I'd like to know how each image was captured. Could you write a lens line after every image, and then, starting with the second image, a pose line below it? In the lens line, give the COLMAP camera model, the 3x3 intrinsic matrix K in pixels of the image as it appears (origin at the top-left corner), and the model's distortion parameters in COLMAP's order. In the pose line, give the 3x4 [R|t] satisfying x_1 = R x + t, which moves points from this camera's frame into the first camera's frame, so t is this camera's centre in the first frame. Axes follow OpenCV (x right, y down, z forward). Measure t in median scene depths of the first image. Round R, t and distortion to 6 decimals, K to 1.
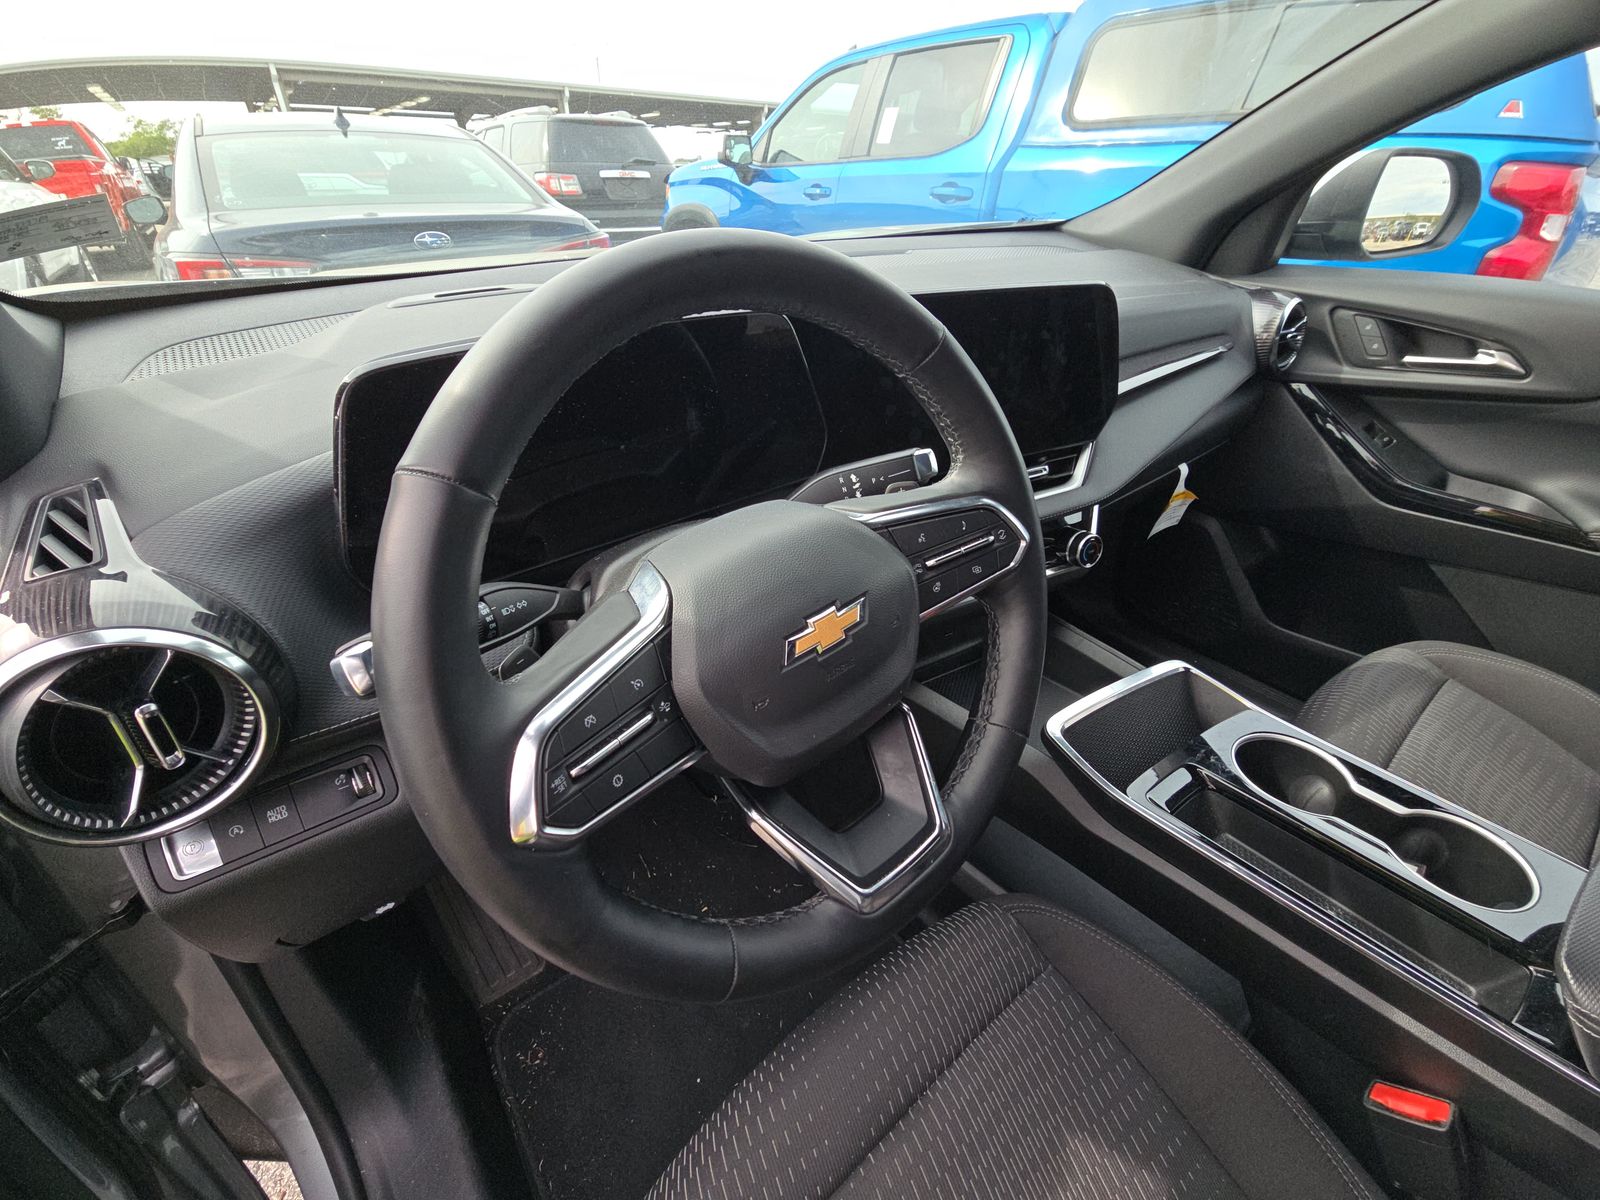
lens RADIAL K [[652.3, 0, 800.0], [0, 652.3, 592.6], [0, 0, 1]] dist [0.015463, -0.010970]
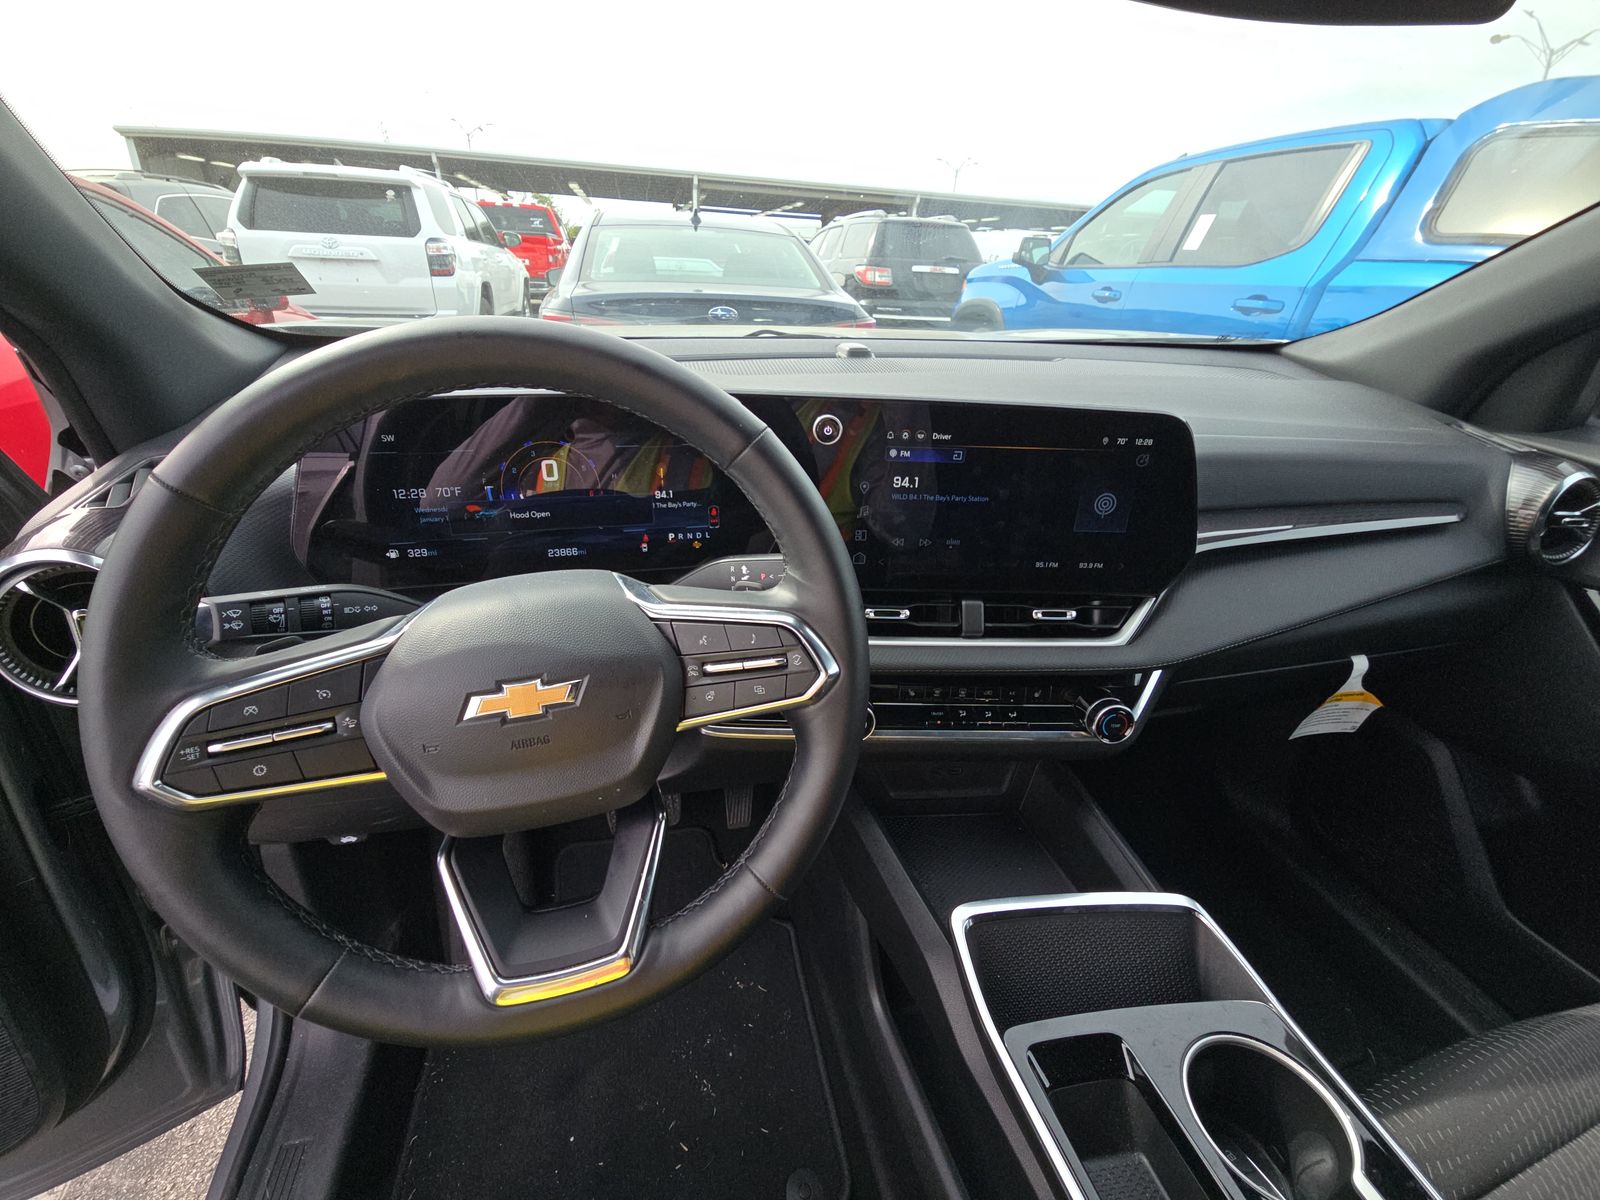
lens RADIAL K [[652.3, 0, 800.0], [0, 652.3, 592.6], [0, 0, 1]] dist [0.015463, -0.010970]
pose [[0.904174, 0.221939, -0.364983, 0.268327], [-0.260714, 0.963553, -0.059951, -0.054082], [0.338375, 0.149363, 0.929082, 0.065854]]
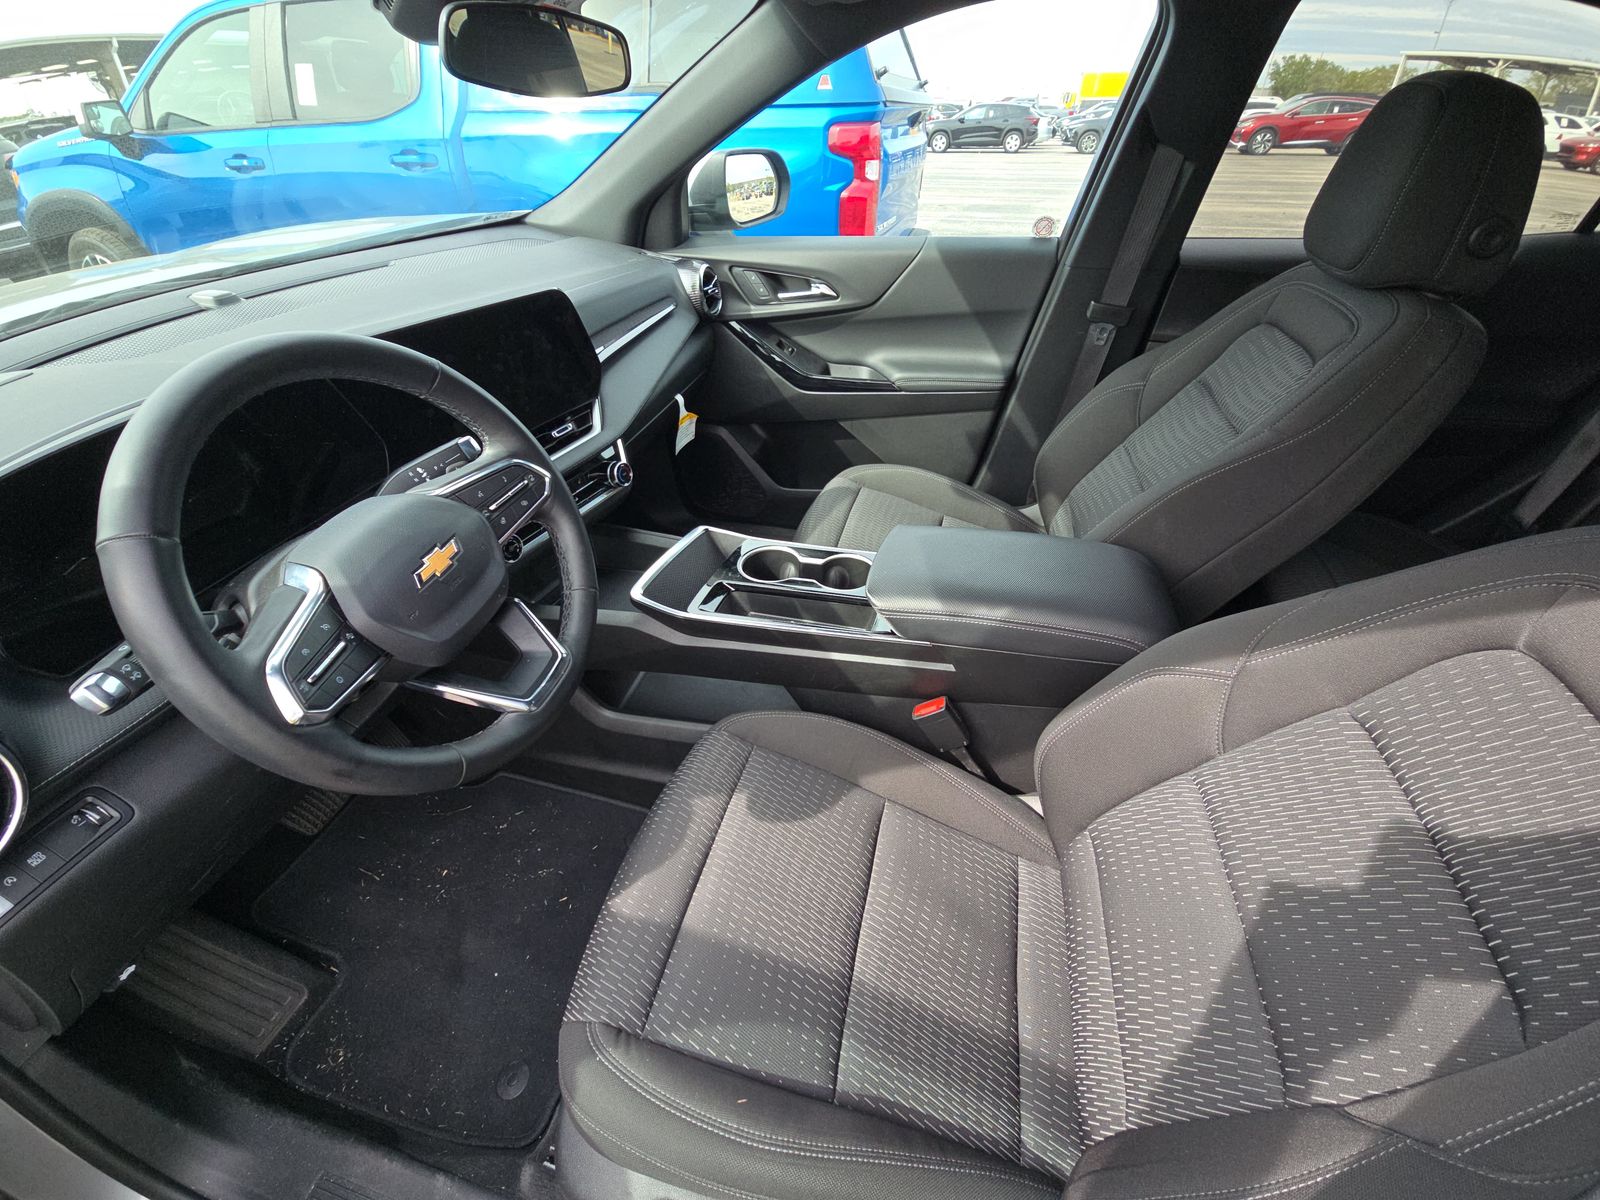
lens RADIAL K [[652.3, 0, 800.0], [0, 652.3, 592.6], [0, 0, 1]] dist [0.015463, -0.010970]
pose [[0.800816, -0.367155, 0.473171, -0.013499], [0.333603, 0.929597, 0.156711, 0.062505], [-0.497395, 0.032355, 0.866920, -0.317505]]
